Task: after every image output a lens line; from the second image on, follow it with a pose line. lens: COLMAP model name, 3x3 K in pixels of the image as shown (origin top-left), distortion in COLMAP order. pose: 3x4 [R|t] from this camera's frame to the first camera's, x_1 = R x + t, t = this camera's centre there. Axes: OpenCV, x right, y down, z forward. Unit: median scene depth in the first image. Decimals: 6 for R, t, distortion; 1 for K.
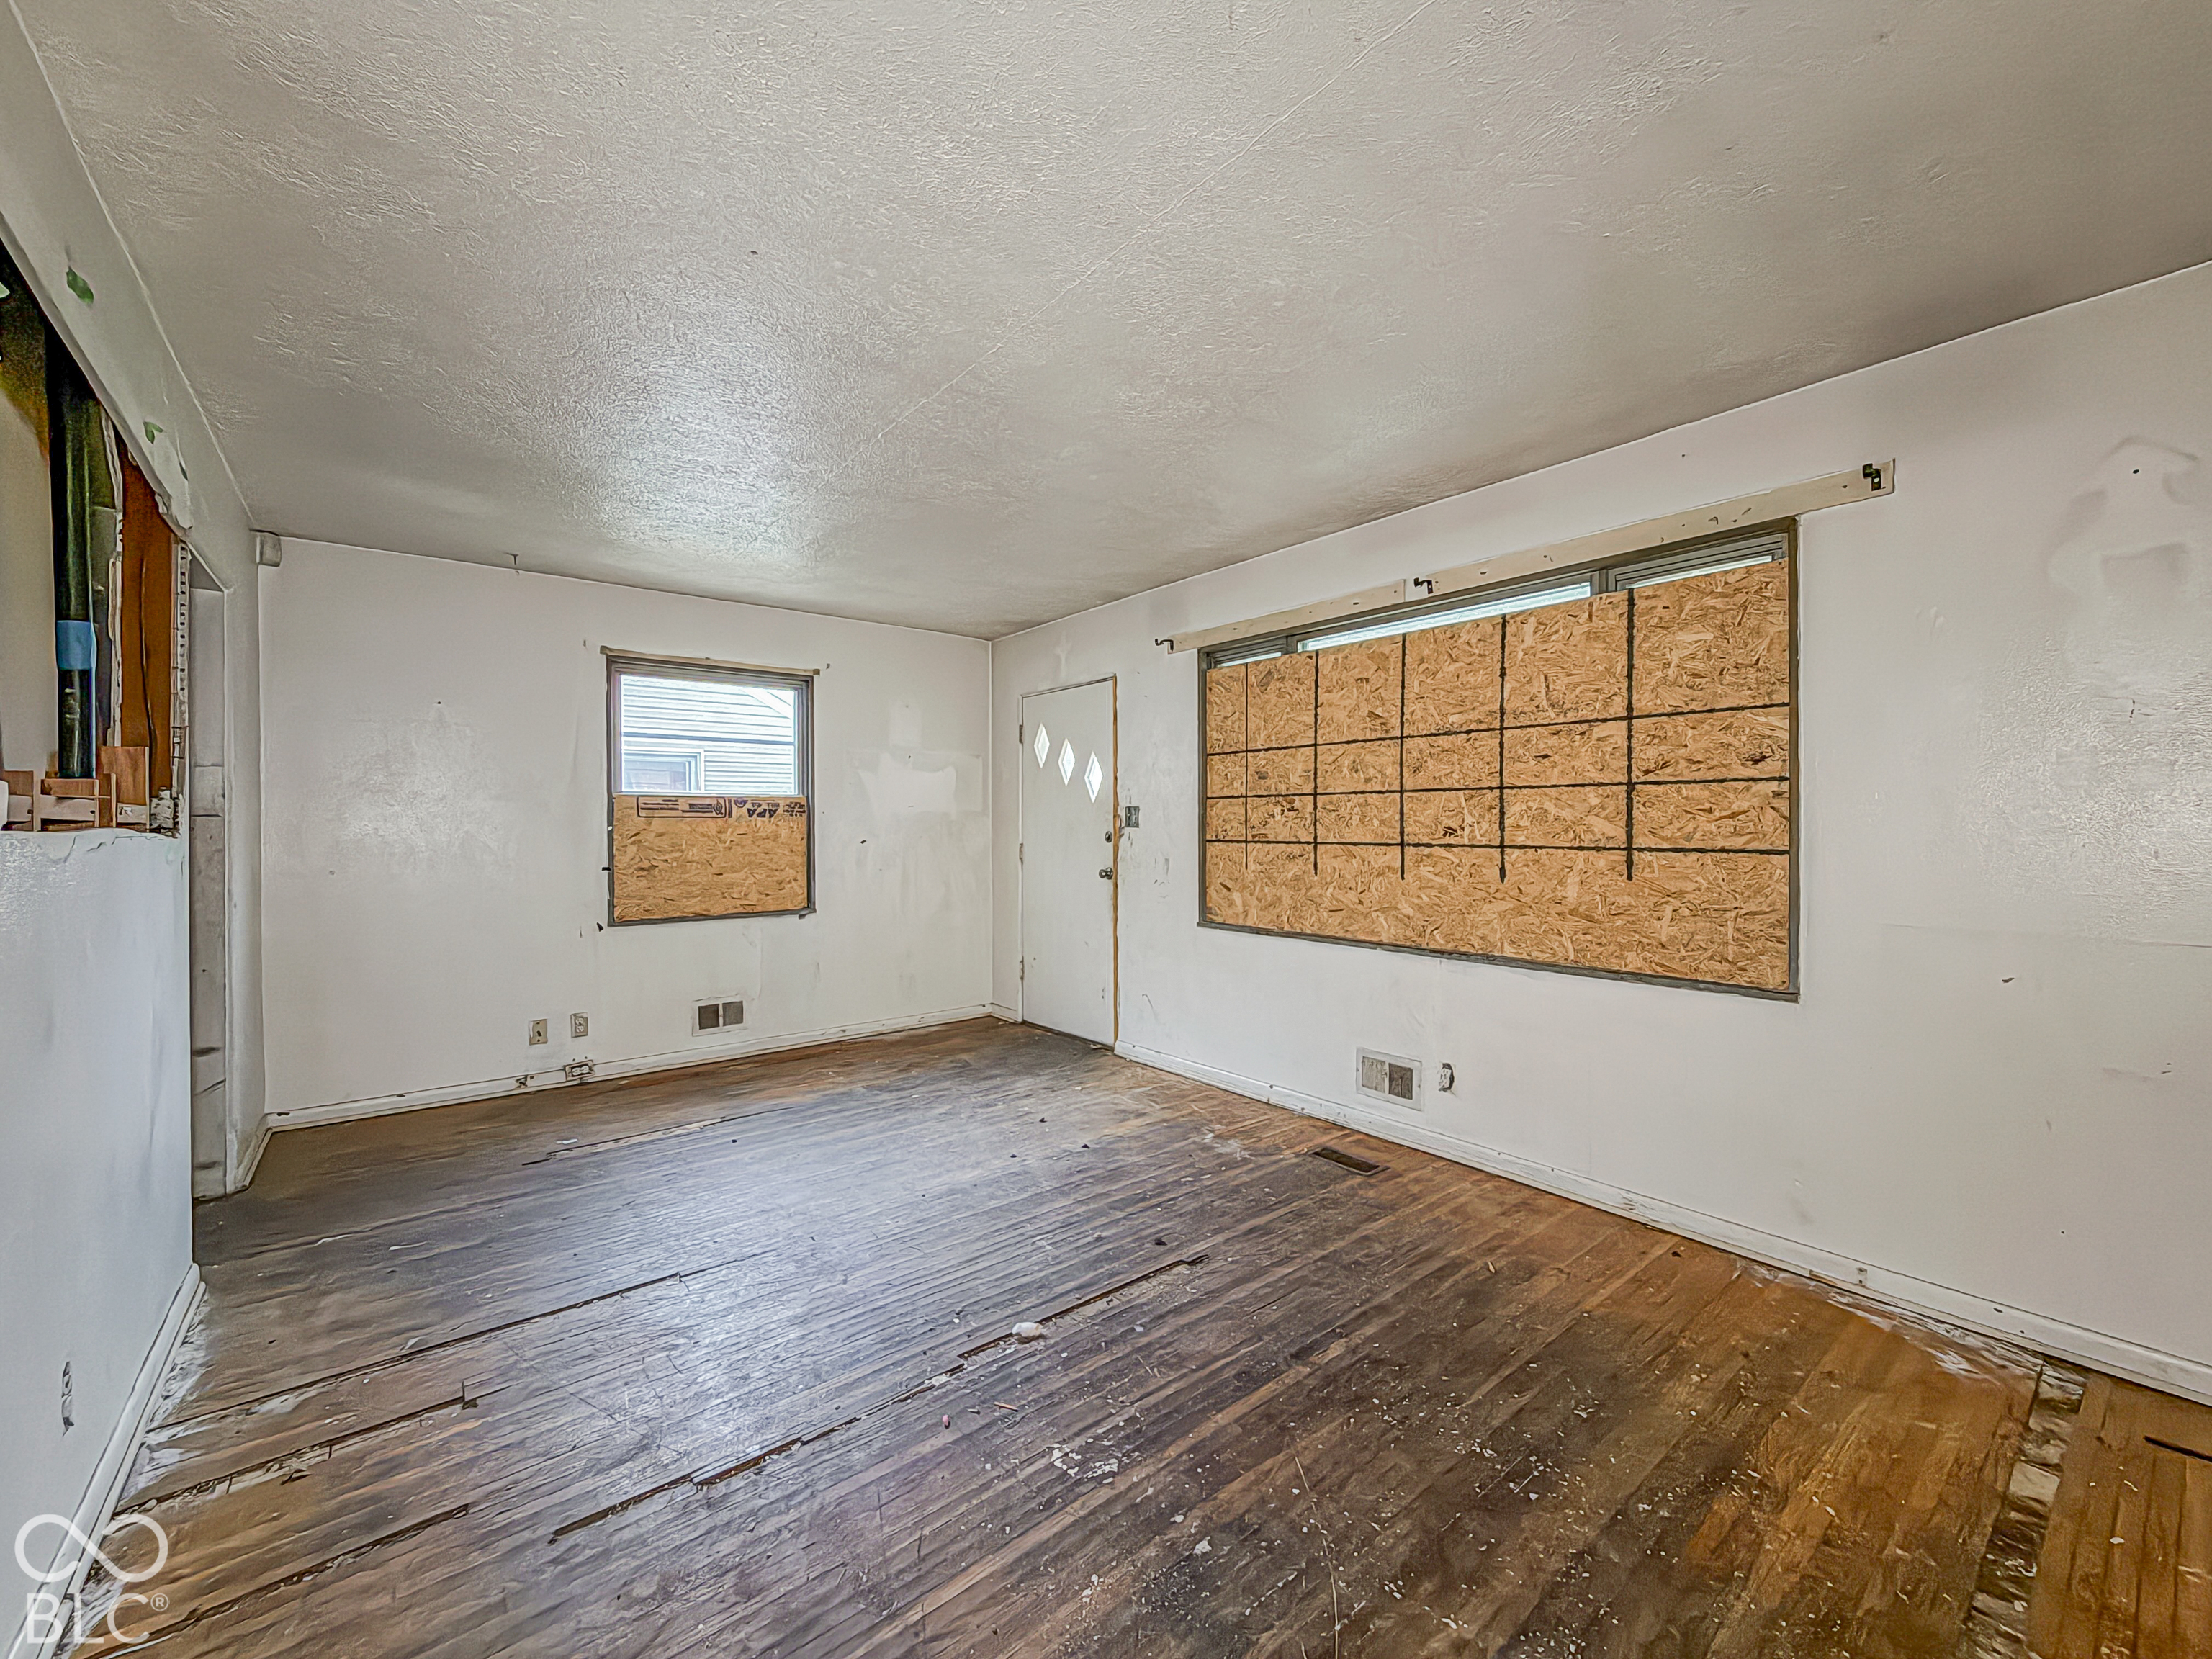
lens RADIAL K [[881.8, 0, 1105.9], [0, 881.8, 827.3], [0, 0, 1]] dist [-0.001068, 0.000616]
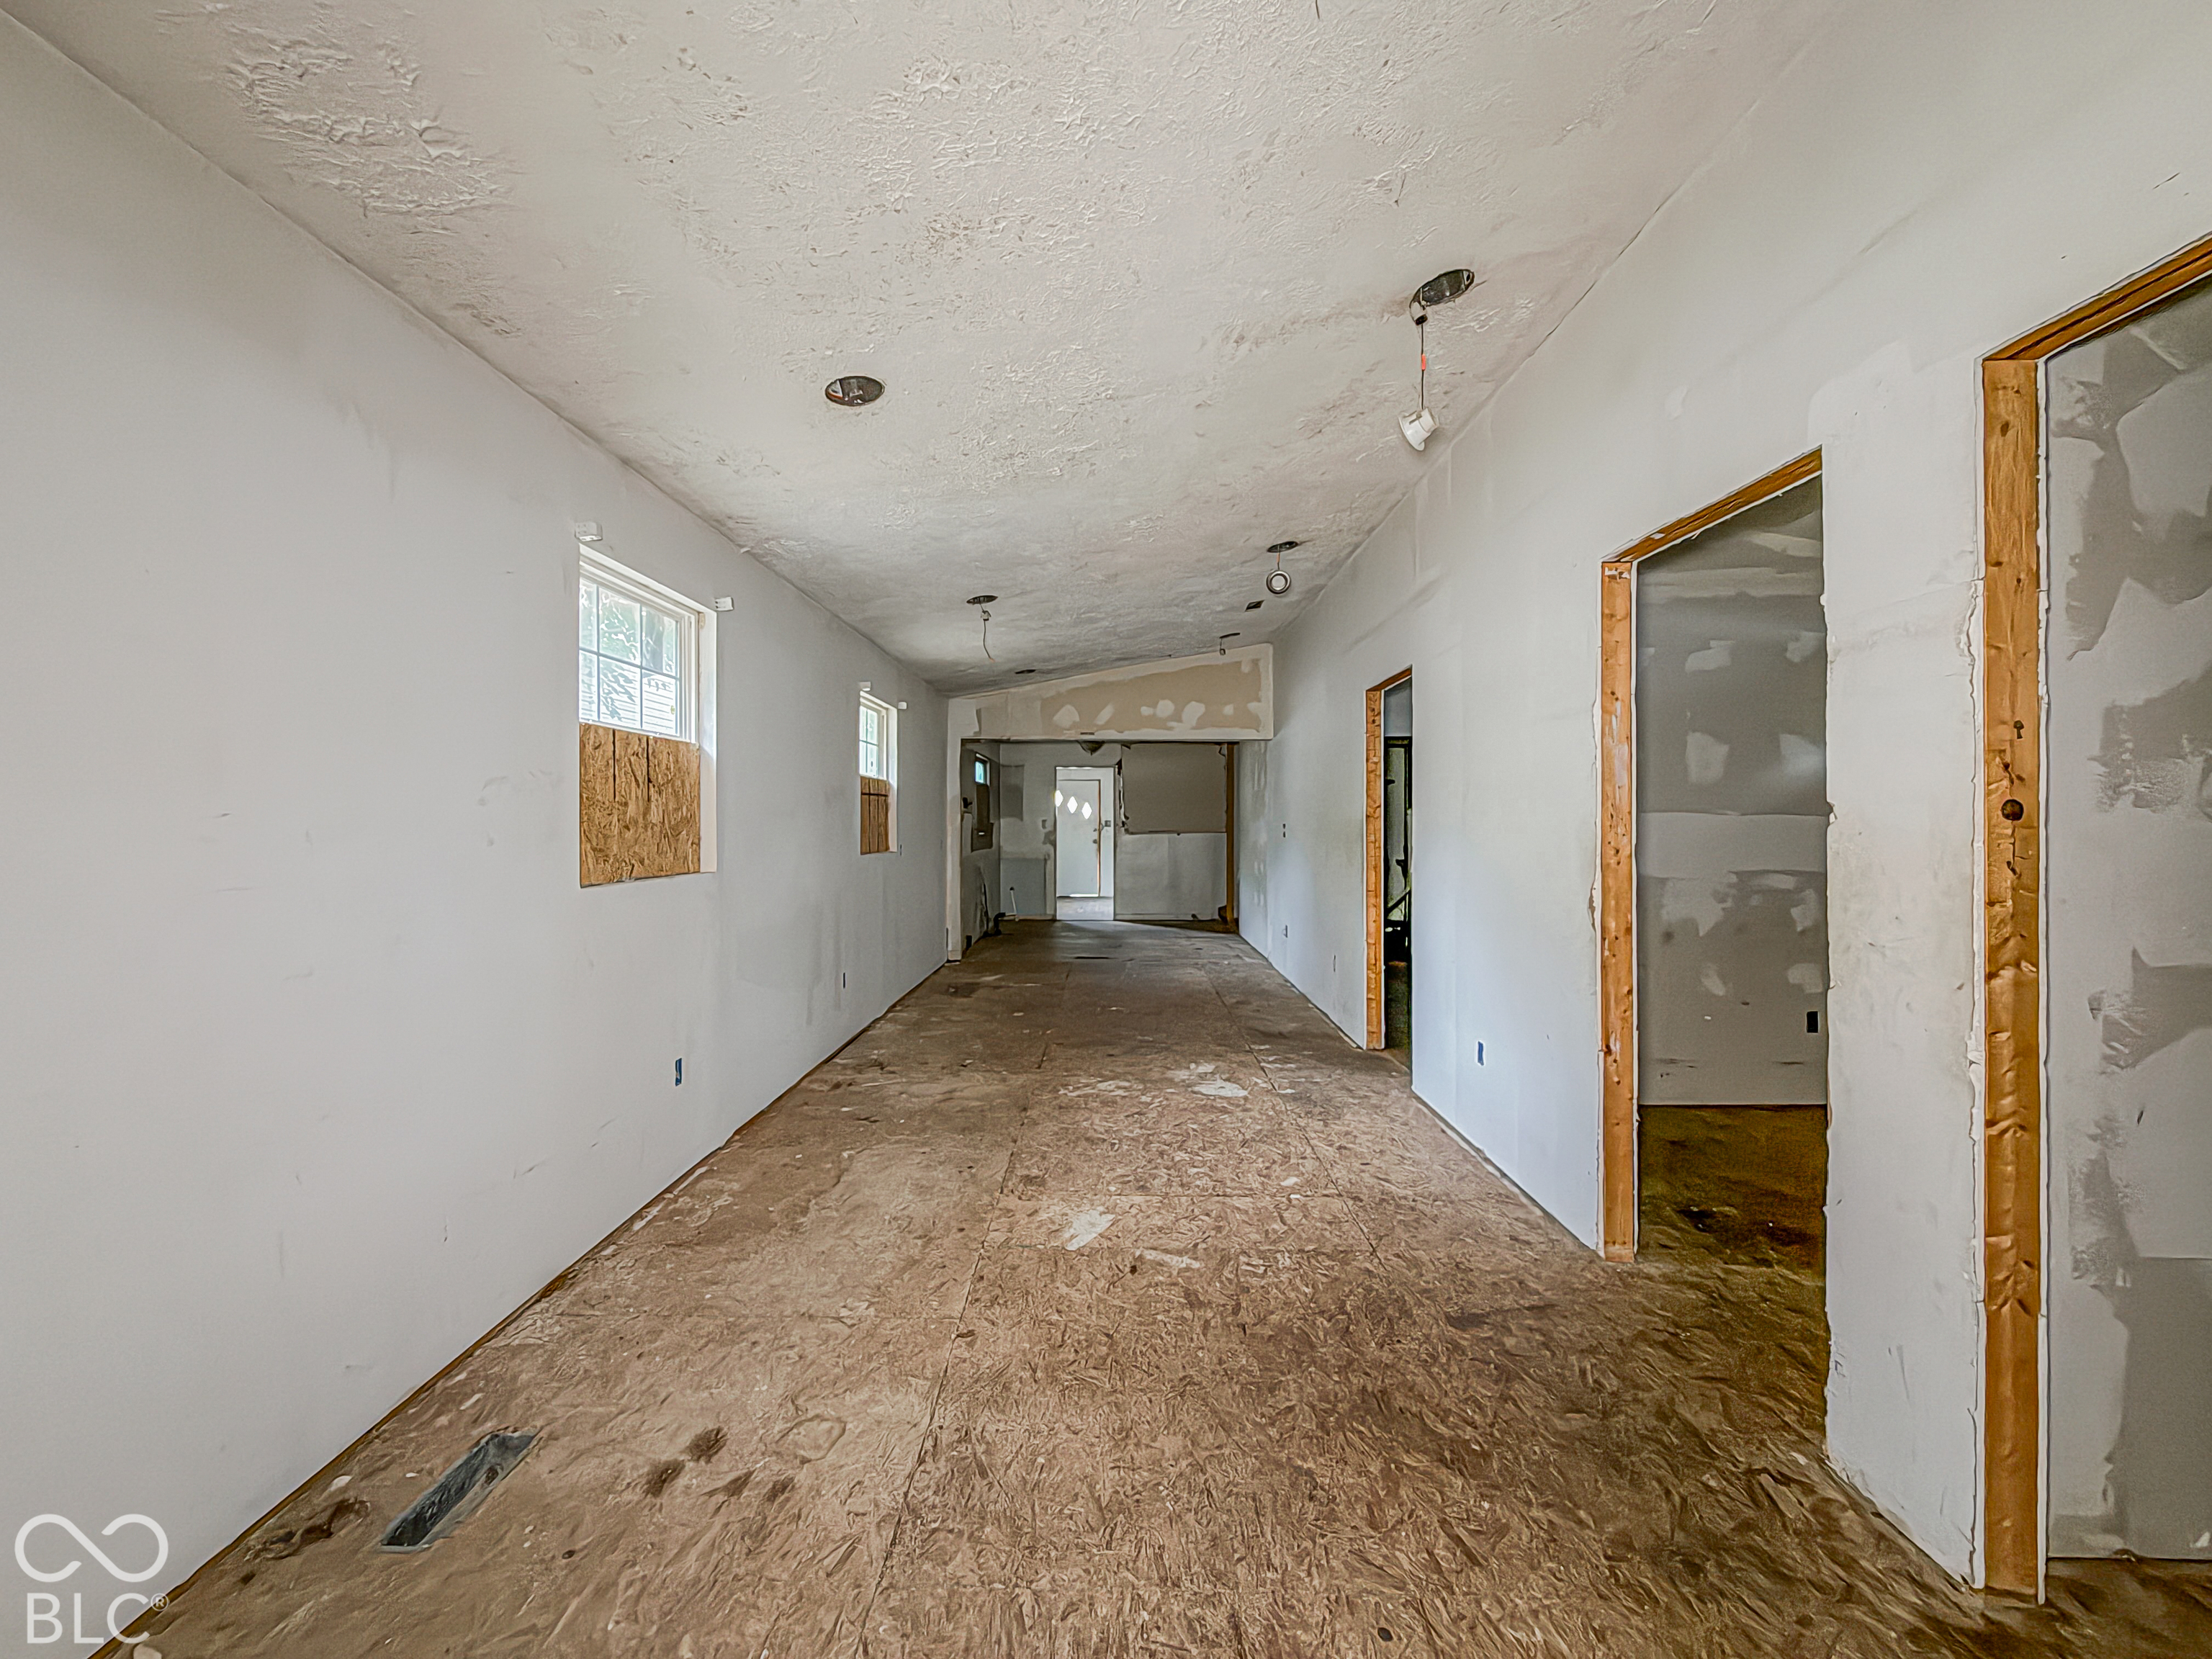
lens RADIAL K [[881.8, 0, 1100.7], [0, 881.8, 823.8], [0, 0, 1]] dist [-0.001068, 0.000616]
pose [[0.635804, -0.001675, 0.771849, -3.396644], [-0.000645, 0.999996, 0.002701, -0.028003], [-0.771850, -0.002216, 0.635801, -1.445565]]
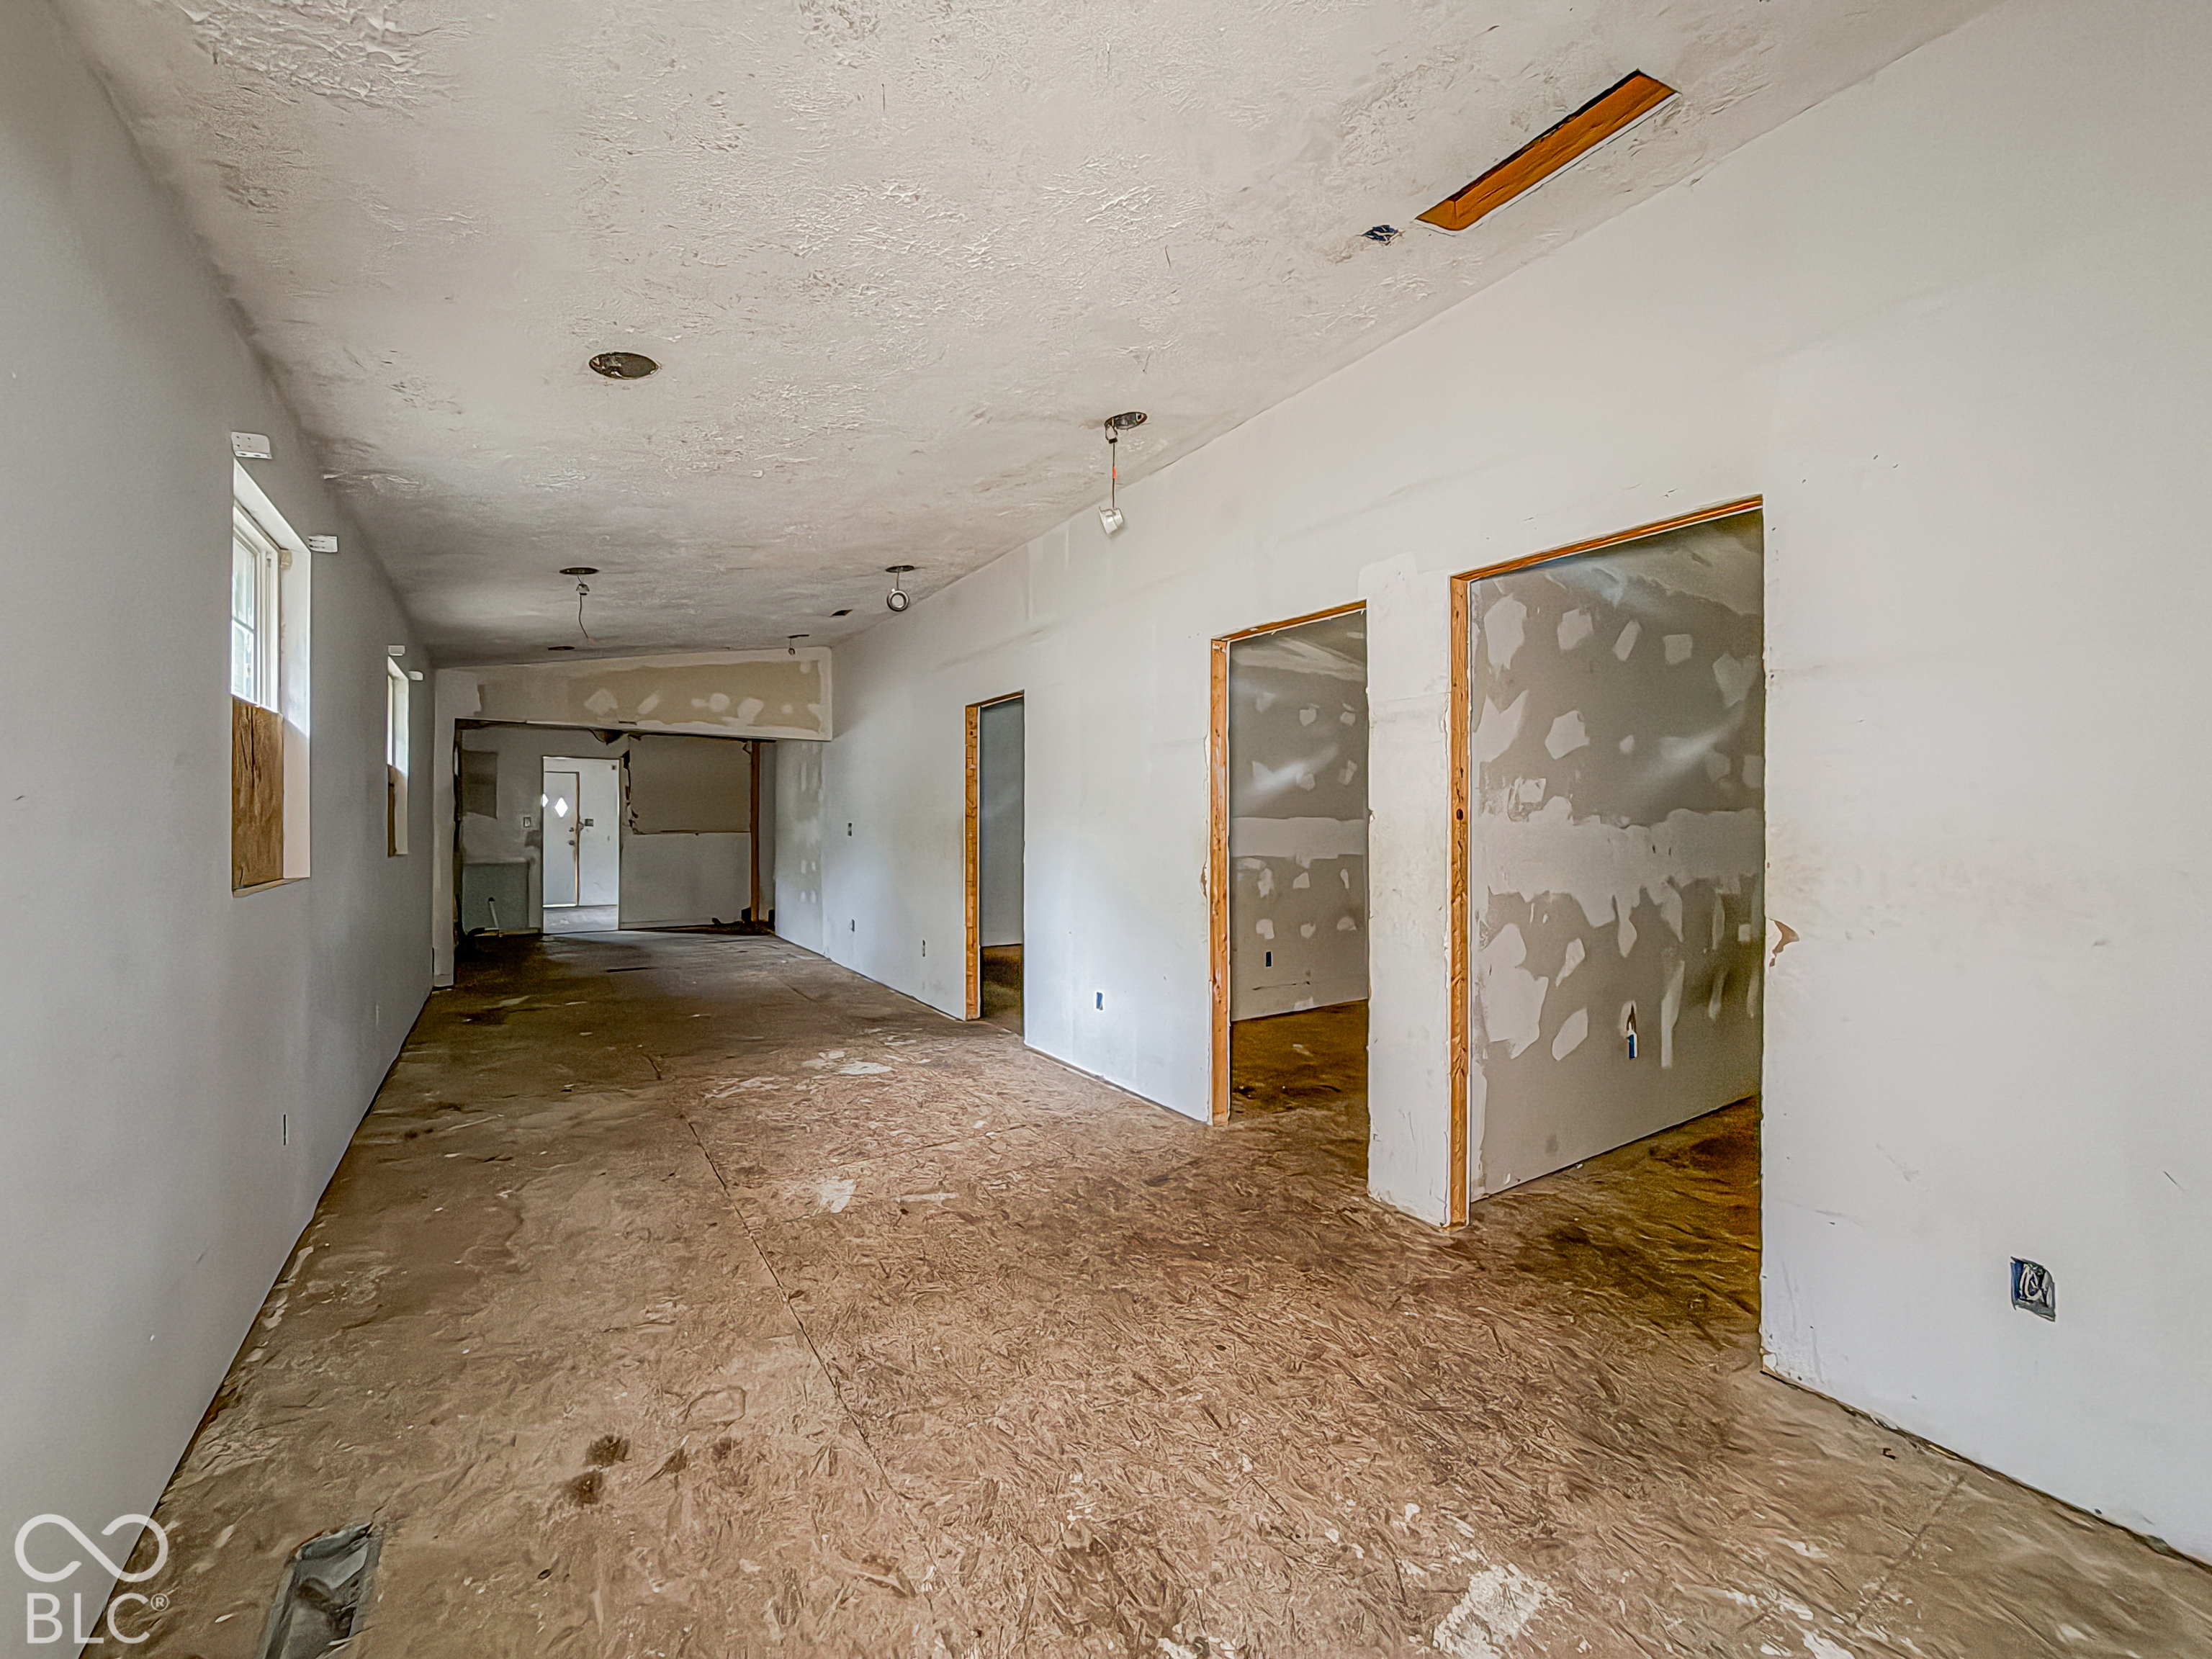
lens RADIAL K [[881.8, 0, 1099.2], [0, 881.8, 824.2], [0, 0, 1]] dist [-0.001068, 0.000616]
pose [[0.091349, 0.000167, 0.995819, -3.629235], [-0.005466, 0.999985, 0.000334, -0.023197], [-0.995804, -0.005474, 0.091349, -1.258235]]
